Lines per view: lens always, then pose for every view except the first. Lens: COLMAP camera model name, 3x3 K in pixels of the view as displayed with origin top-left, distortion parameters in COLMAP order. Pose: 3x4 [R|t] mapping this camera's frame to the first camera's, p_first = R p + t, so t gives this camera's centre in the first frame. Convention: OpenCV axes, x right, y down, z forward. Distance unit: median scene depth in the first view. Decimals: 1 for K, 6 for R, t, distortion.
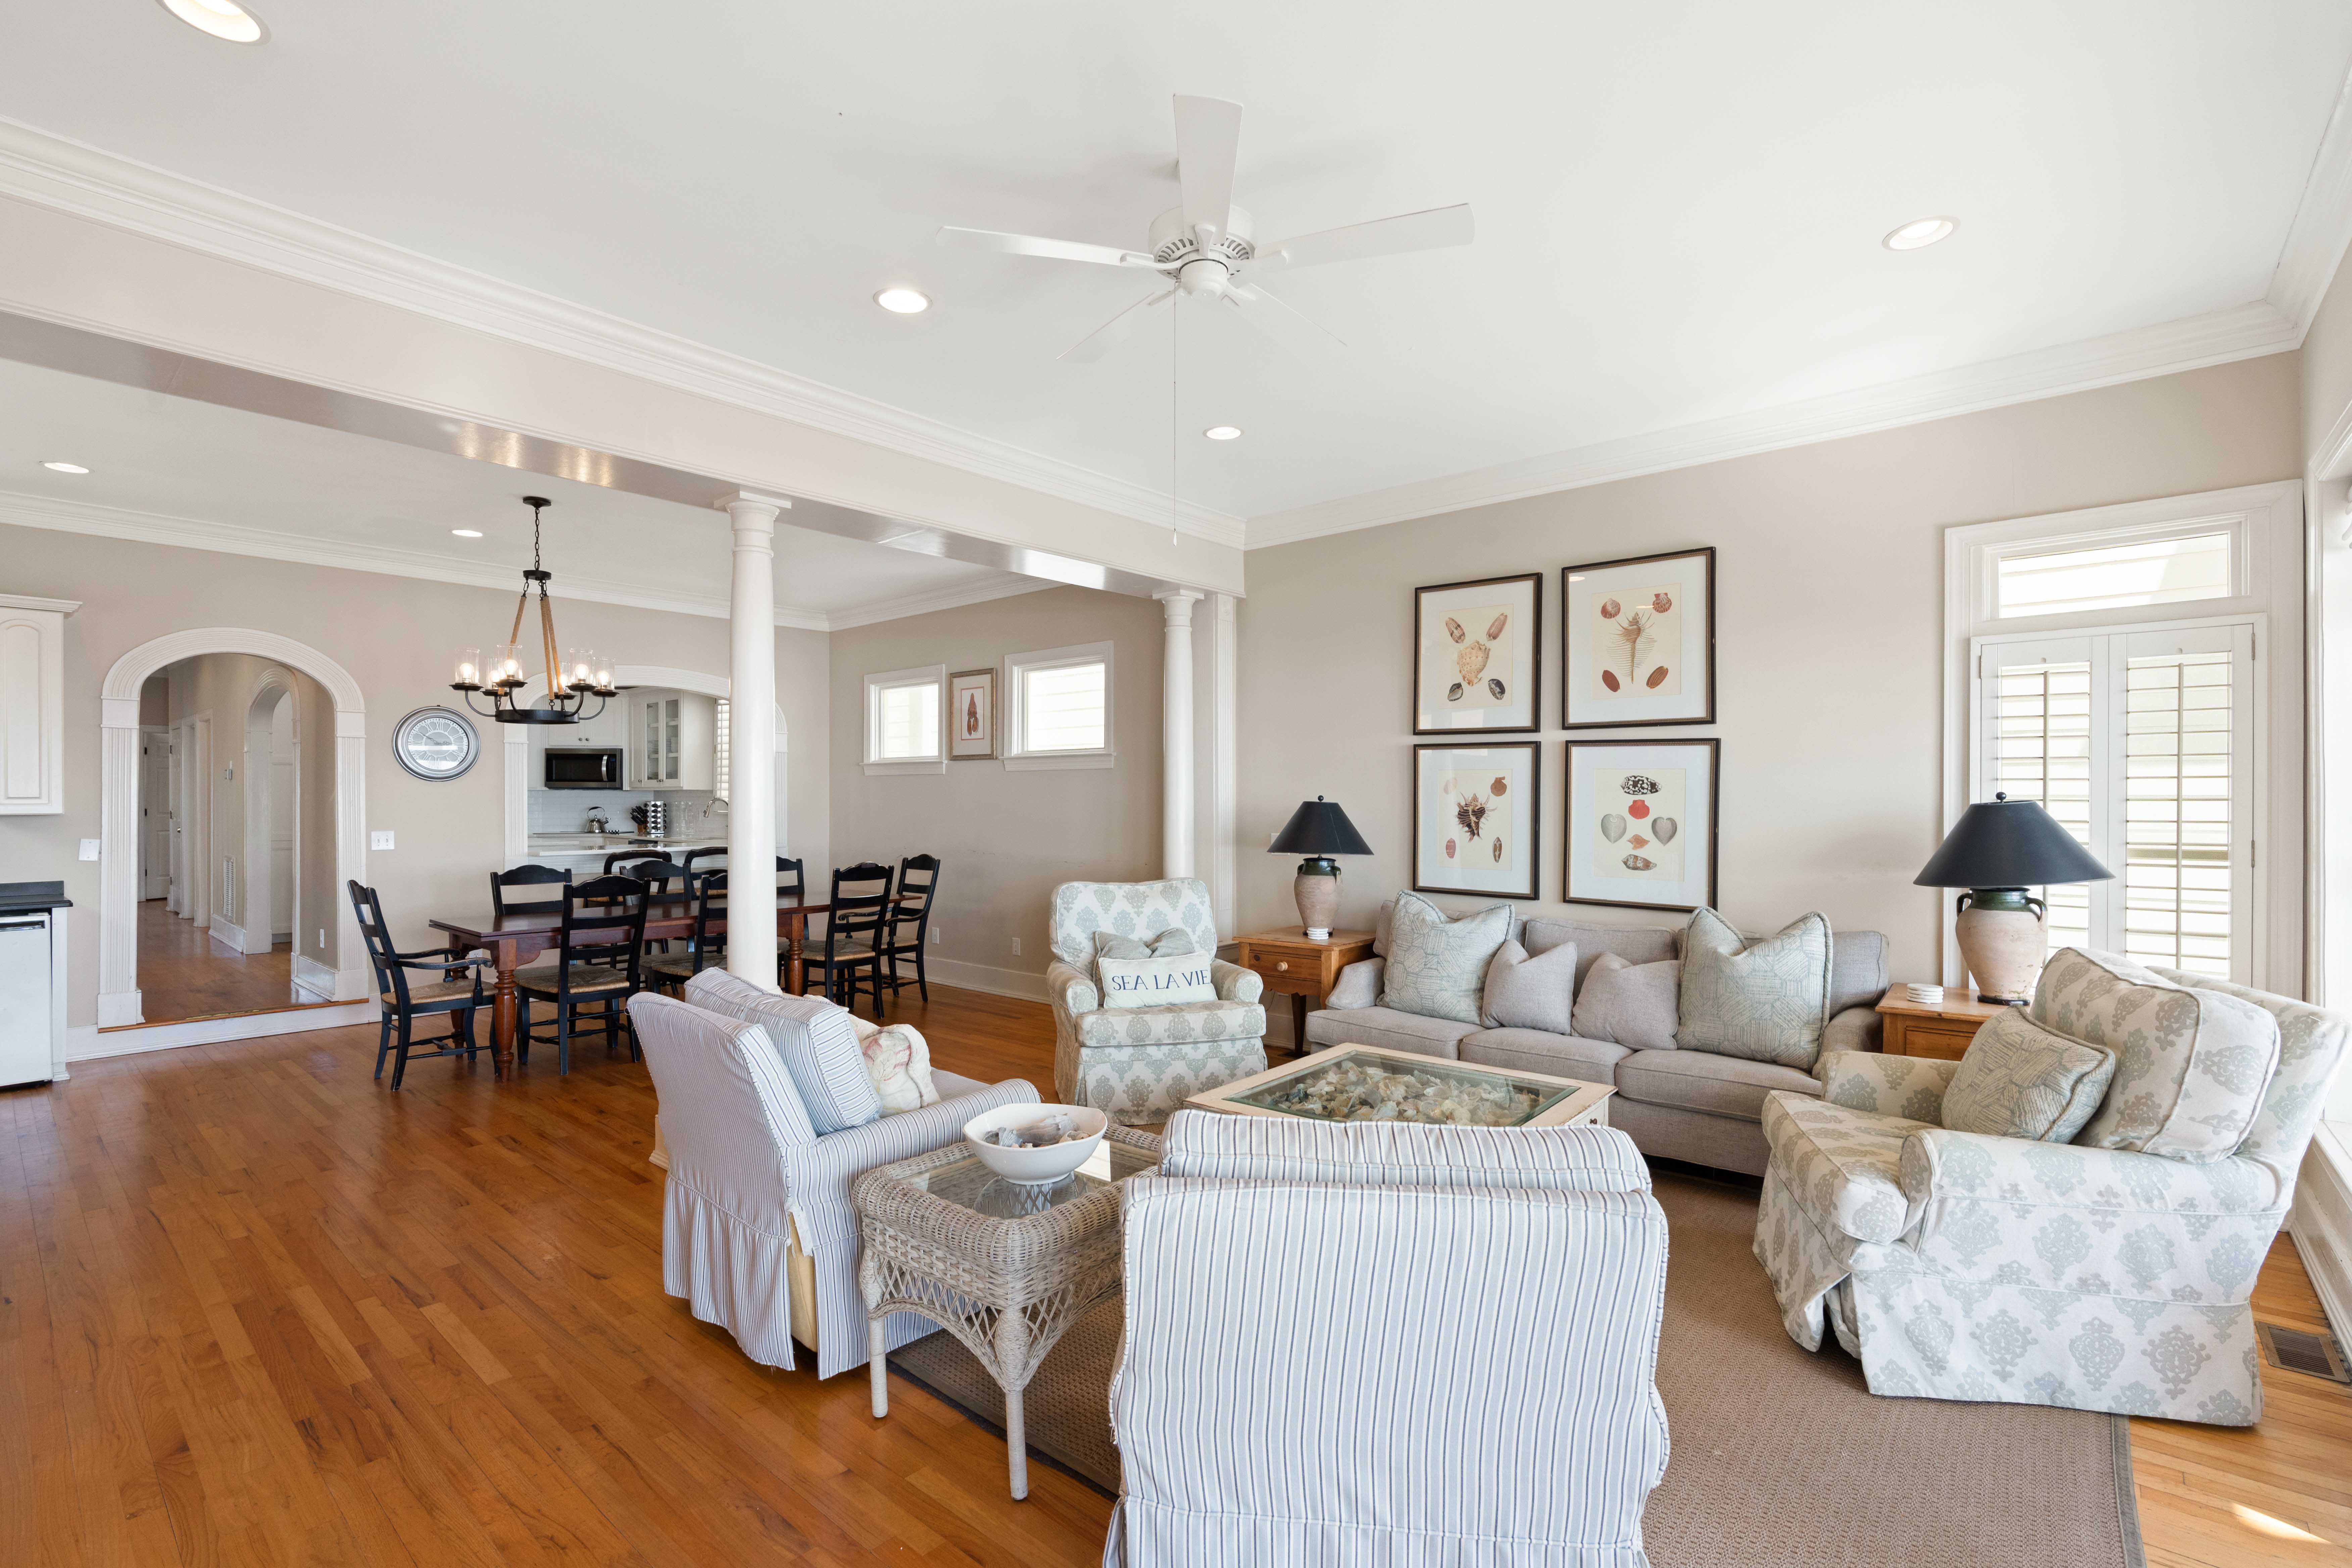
lens RADIAL K [[1044.6, 0, 1167.5], [0, 1044.6, 794.1], [0, 0, 1]] dist [-0.003268, -0.000238]
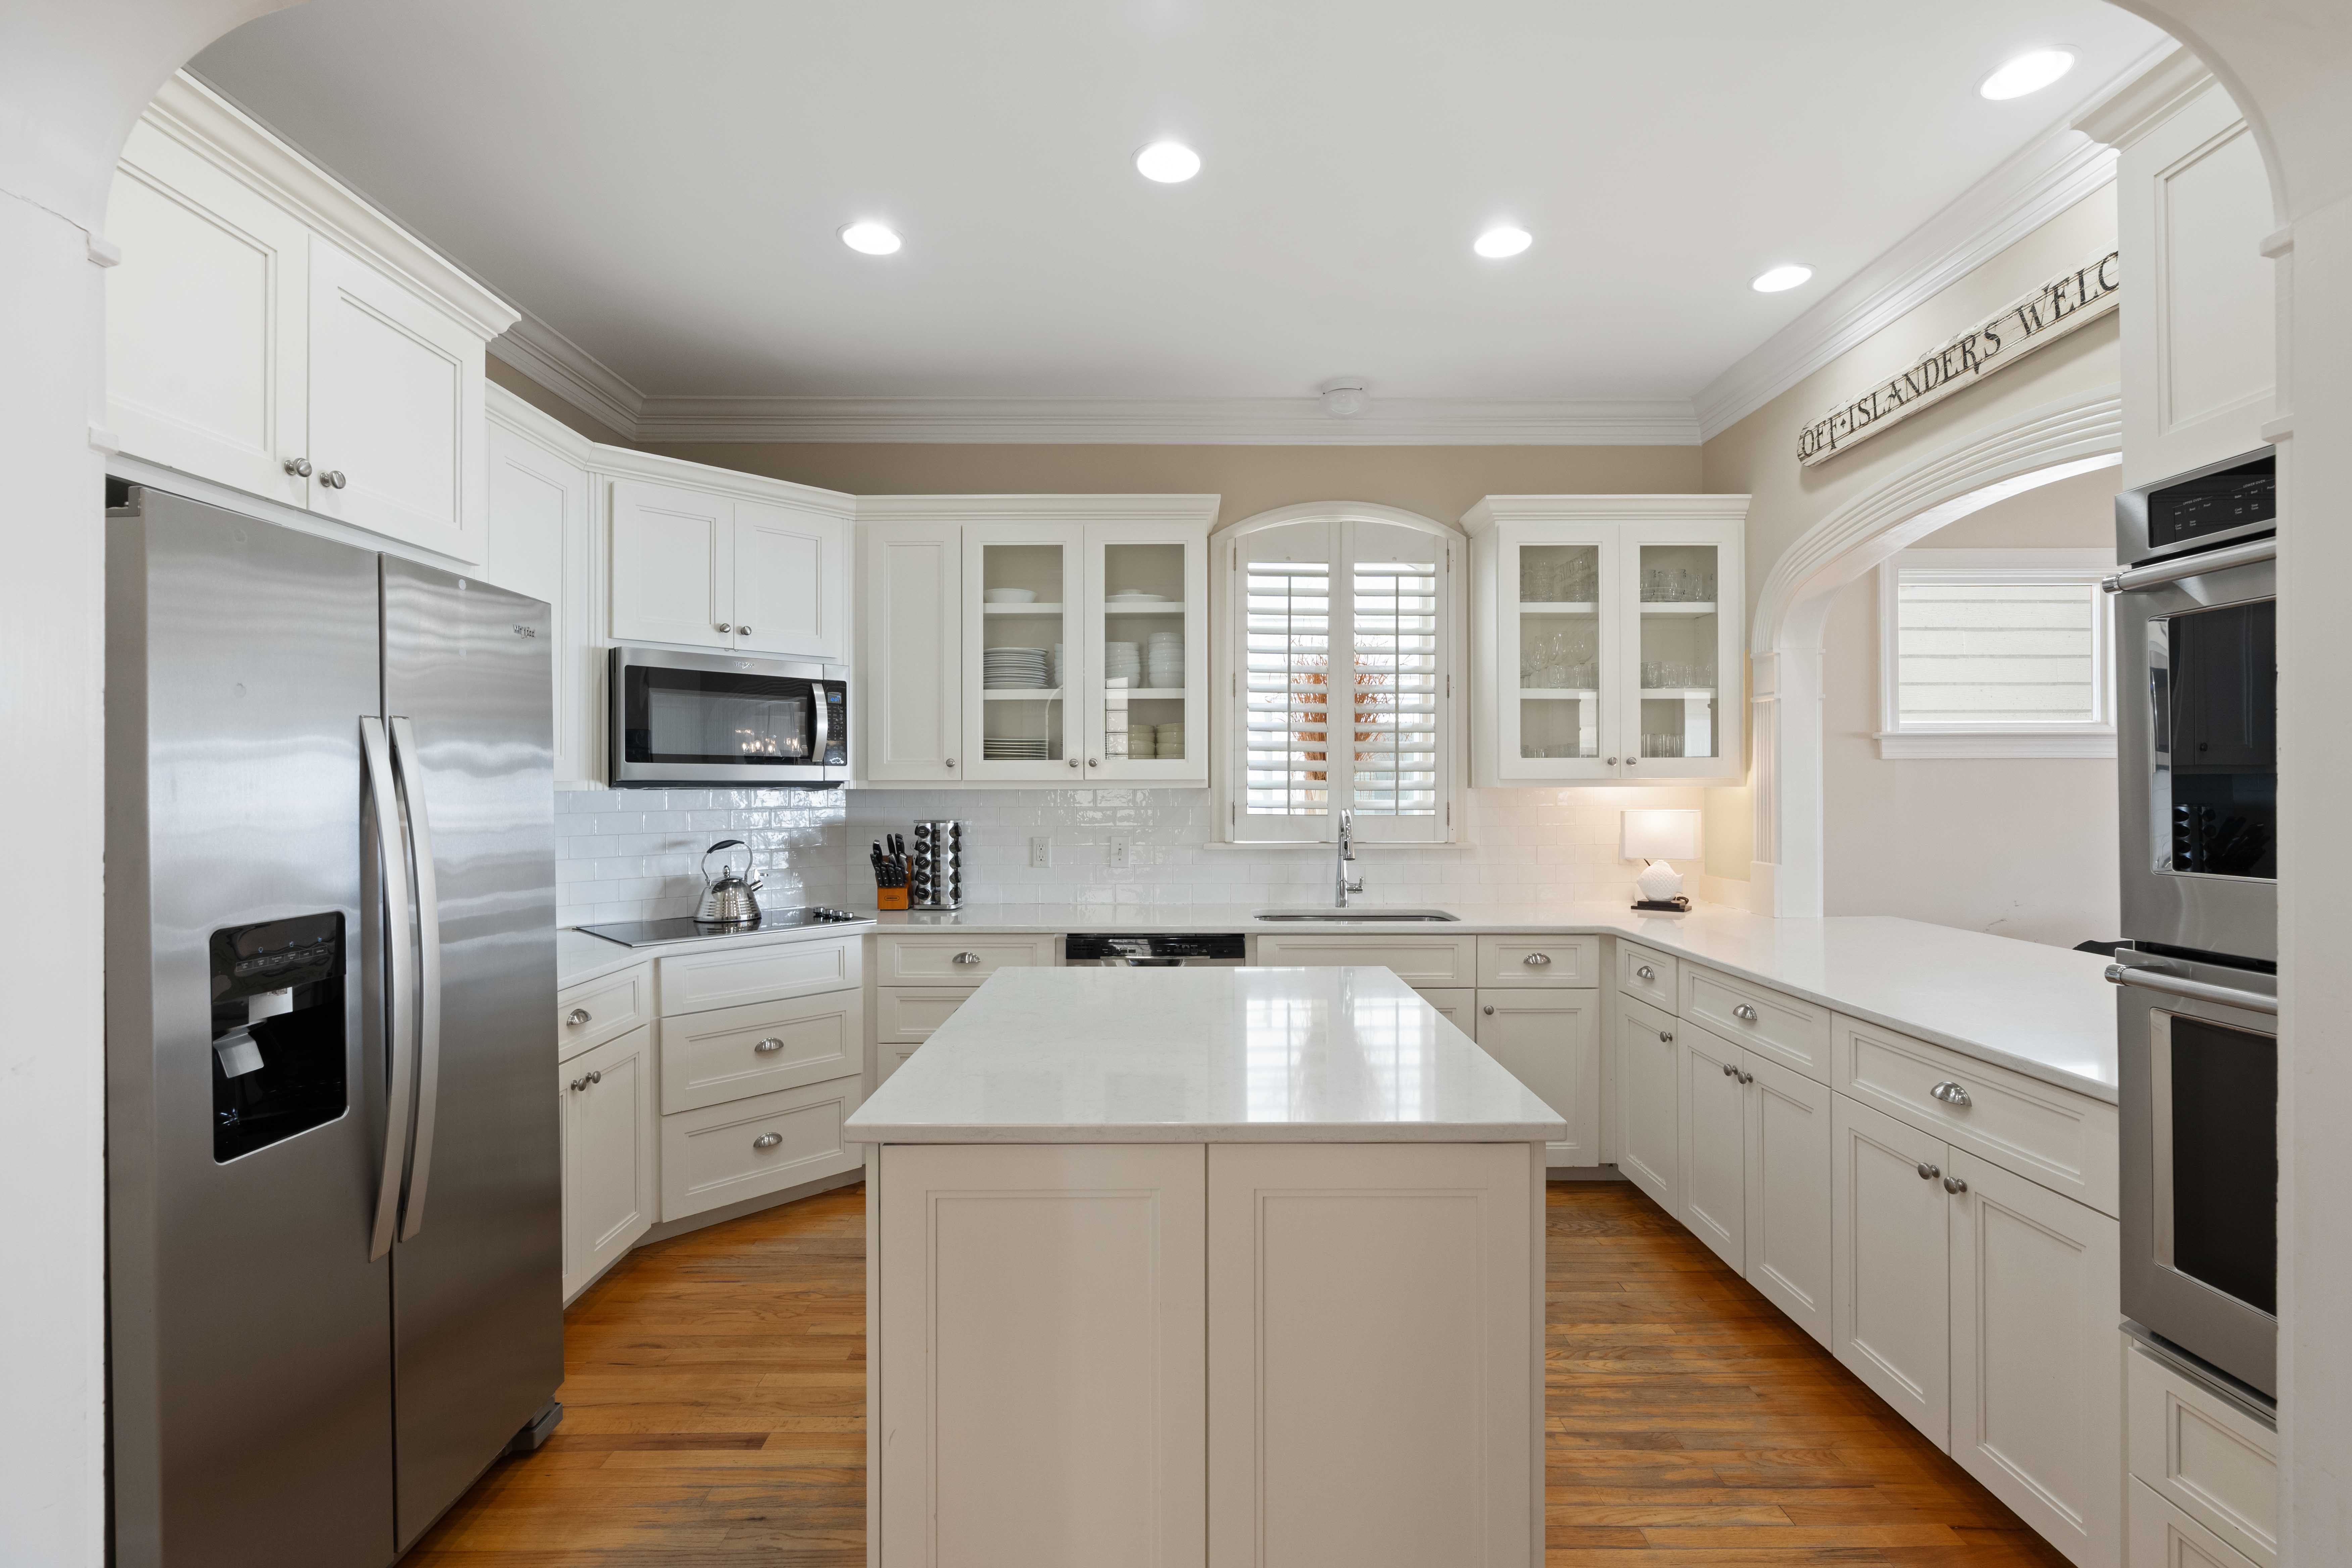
lens RADIAL K [[1044.6, 0, 1167.5], [0, 1044.6, 794.1], [0, 0, 1]] dist [-0.003268, -0.000238]
pose [[0.760678, -0.006190, 0.649099, -1.307369], [0.002861, 0.999977, 0.006183, -0.009240], [-0.649123, -0.002846, 0.760679, 1.318822]]
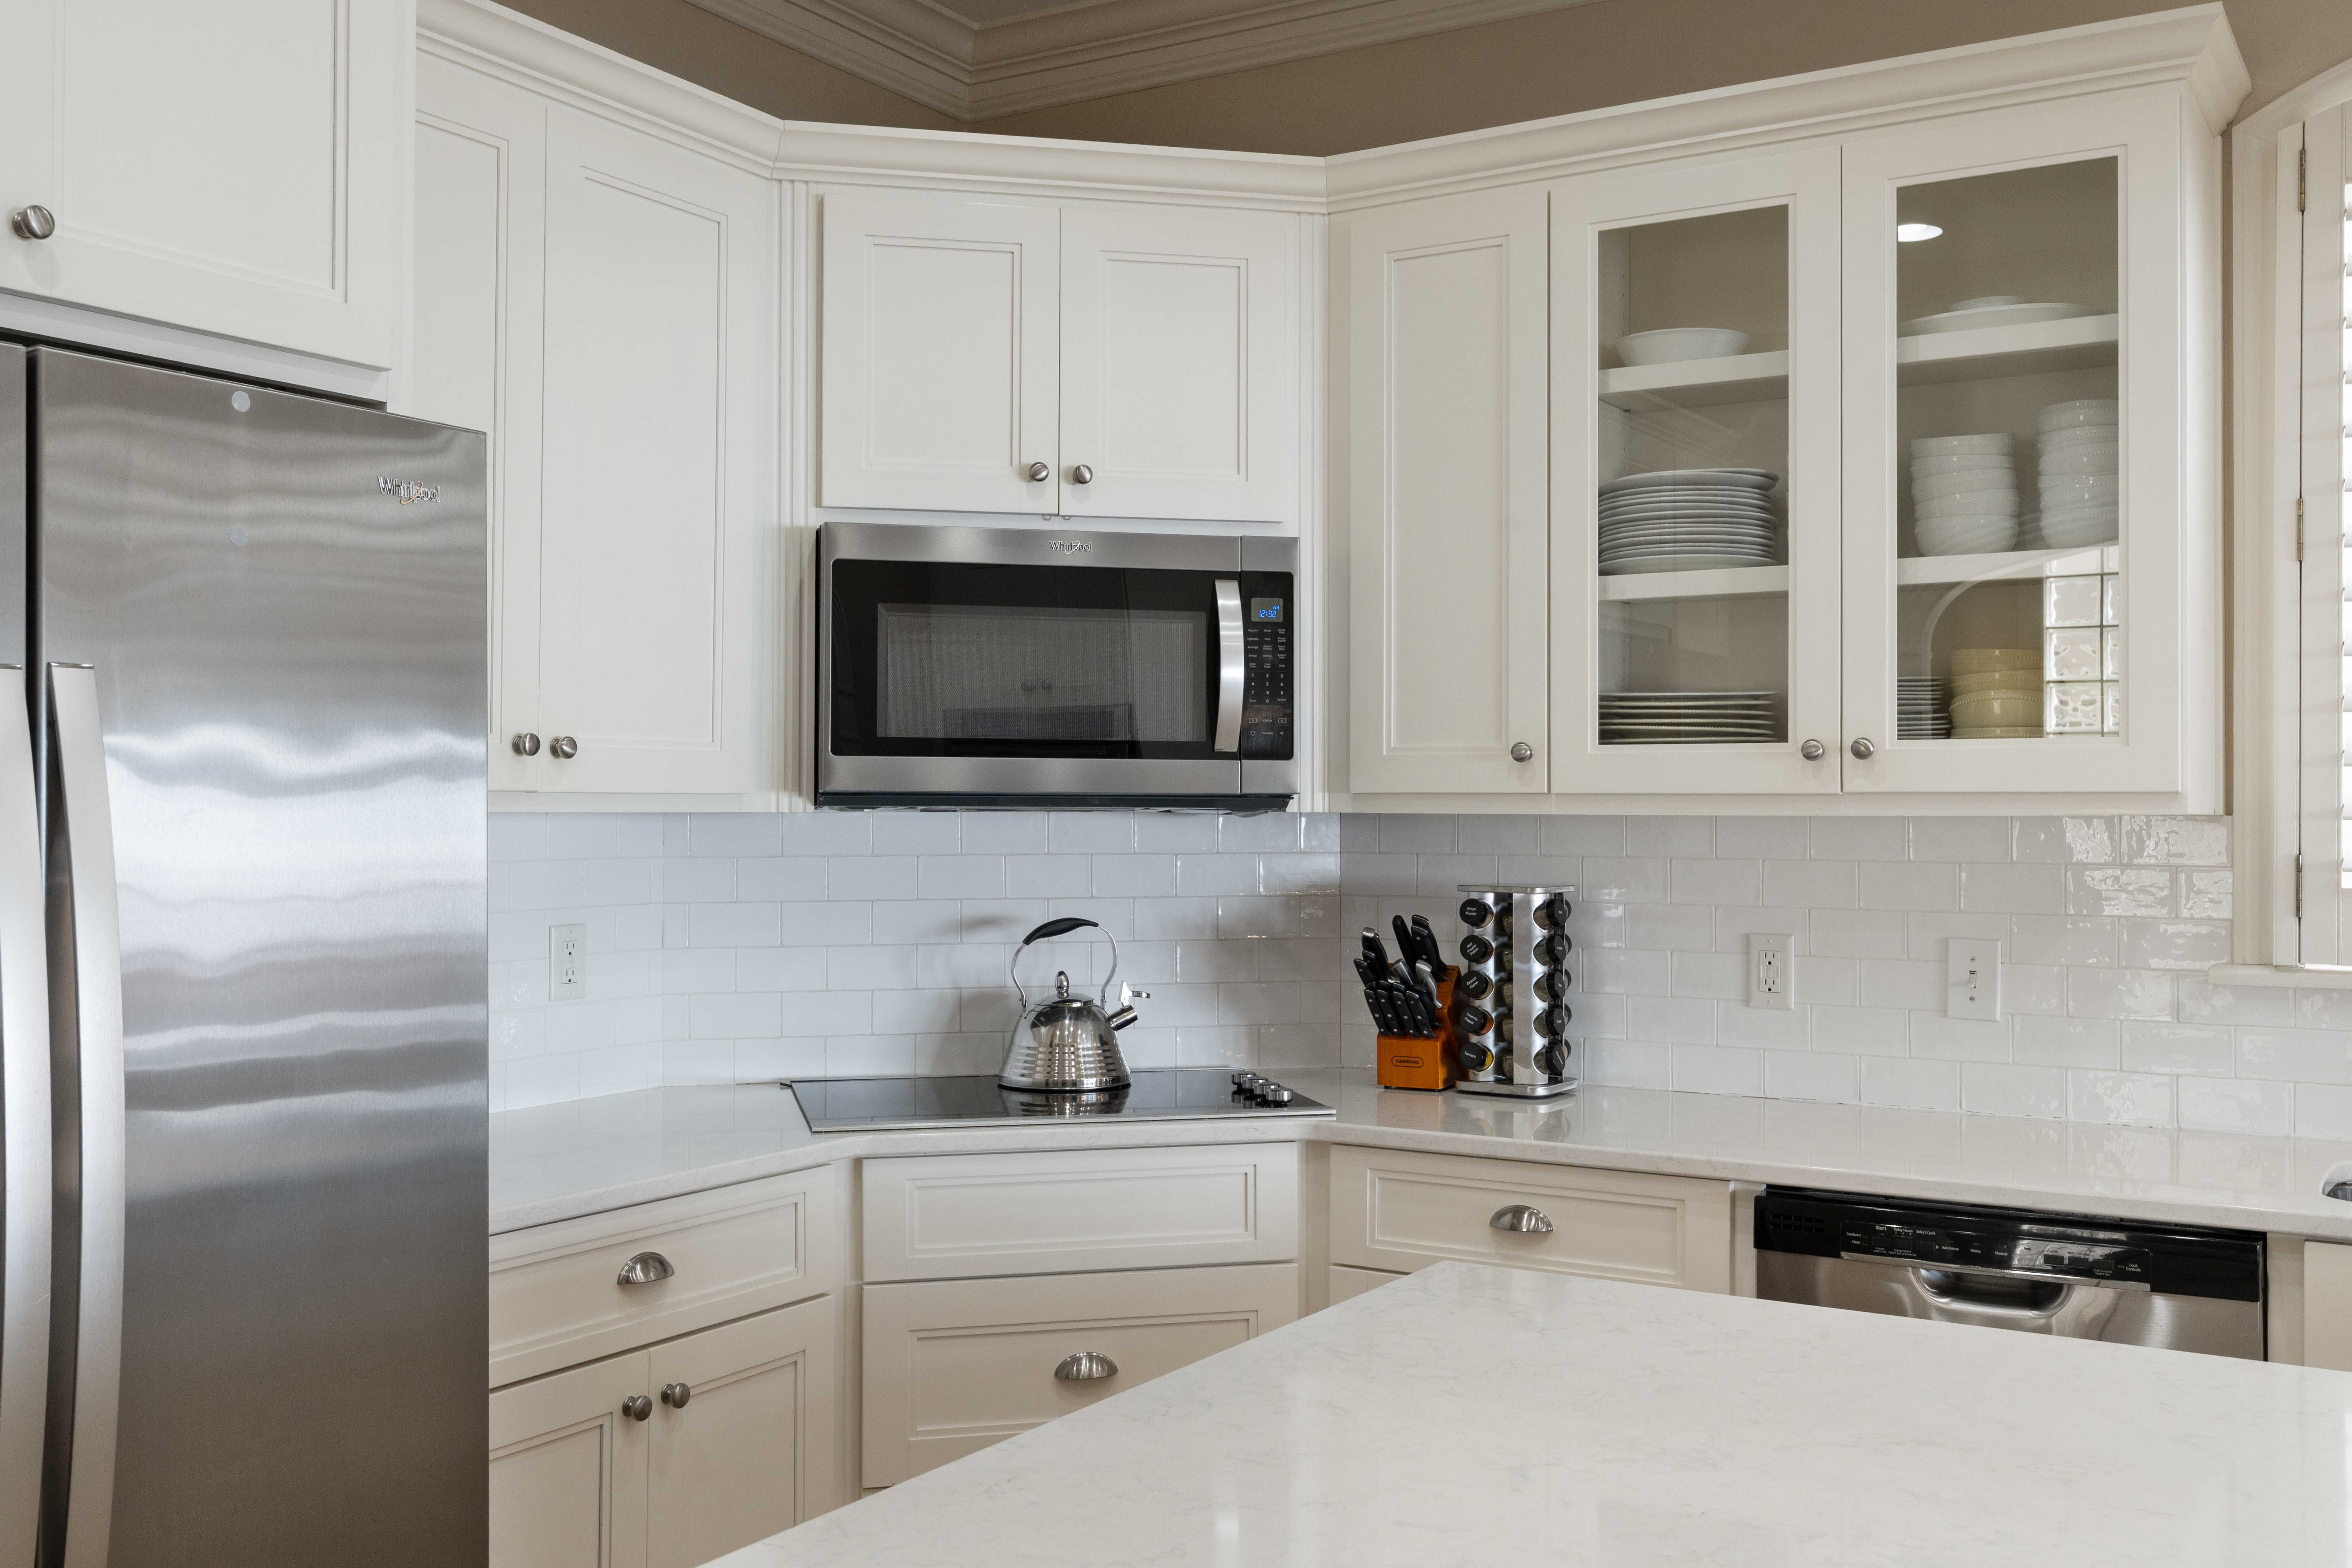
lens RADIAL K [[2183.2, 0, 1176.0], [0, 2183.2, 784.0], [0, 0, 1]] dist [0.001221, 0.021122]
pose [[0.986359, 0.005126, 0.164530, -1.180967], [-0.003317, 0.999931, -0.011263, -0.009845], [-0.164576, 0.010563, 0.986308, 1.345131]]
